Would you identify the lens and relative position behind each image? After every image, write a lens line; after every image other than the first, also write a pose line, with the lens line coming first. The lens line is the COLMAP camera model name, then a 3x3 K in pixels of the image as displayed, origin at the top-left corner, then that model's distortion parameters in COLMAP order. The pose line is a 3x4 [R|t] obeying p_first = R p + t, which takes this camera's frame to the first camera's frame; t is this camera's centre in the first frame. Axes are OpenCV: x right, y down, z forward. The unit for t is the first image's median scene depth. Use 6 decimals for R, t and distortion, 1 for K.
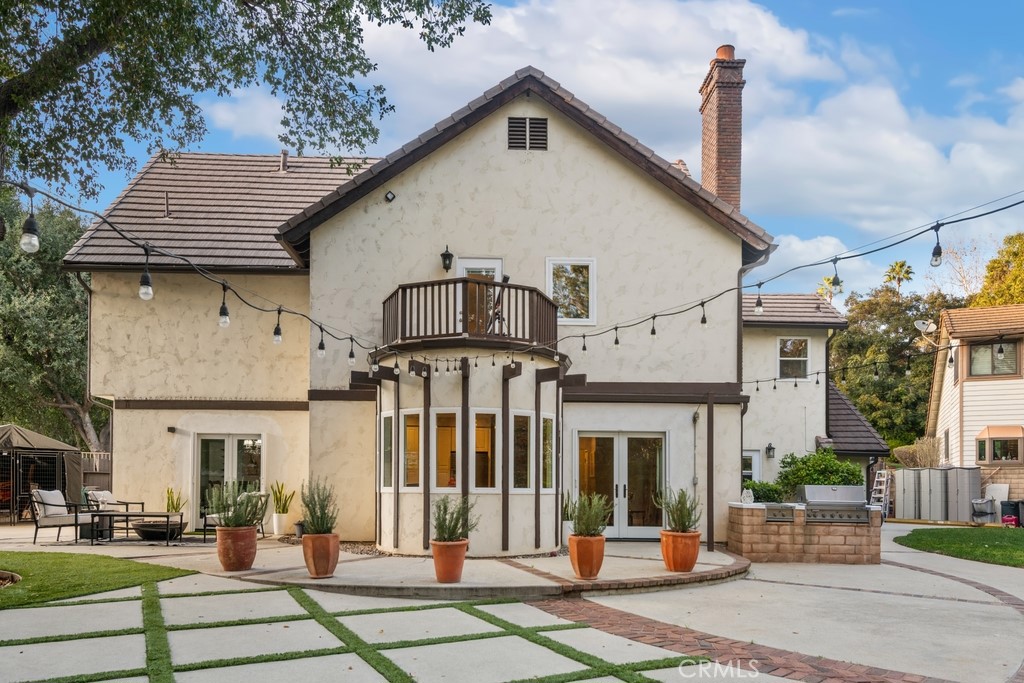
lens RADIAL K [[683.3, 0, 506.4], [0, 683.3, 376.2], [0, 0, 1]] dist [0.006777, -0.007874]
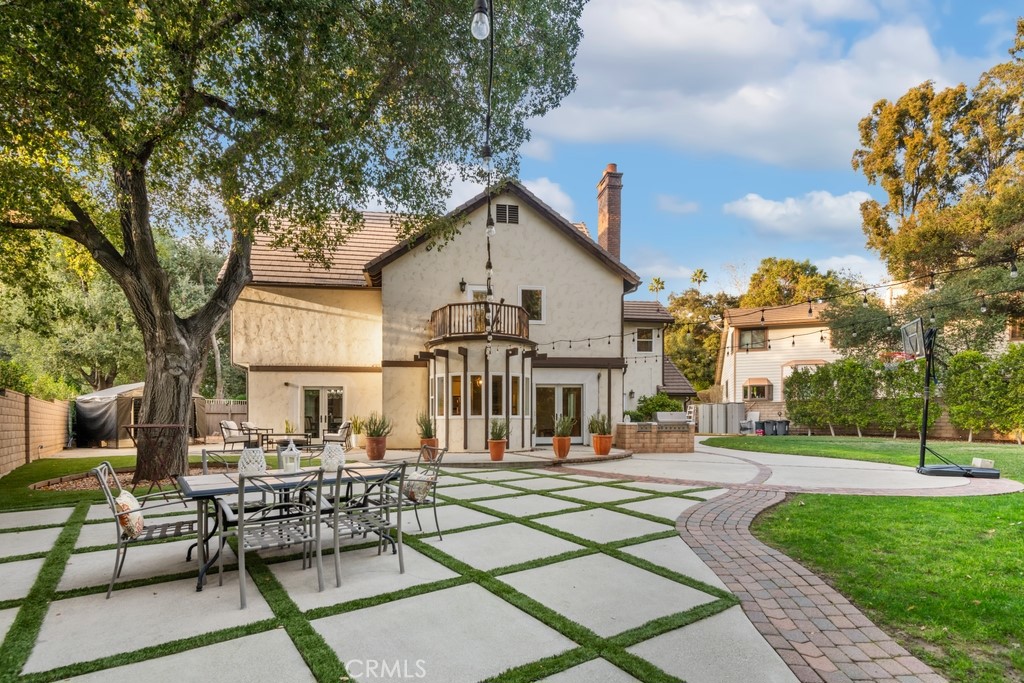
lens RADIAL K [[479.8, 0, 511.7], [0, 479.8, 343.1], [0, 0, 1]] dist [0.003119, -0.000823]
pose [[0.988817, 0.006906, 0.148972, -0.138478], [-0.007031, 0.999975, 0.000308, -0.024821], [-0.148966, -0.001352, 0.988841, -0.217533]]
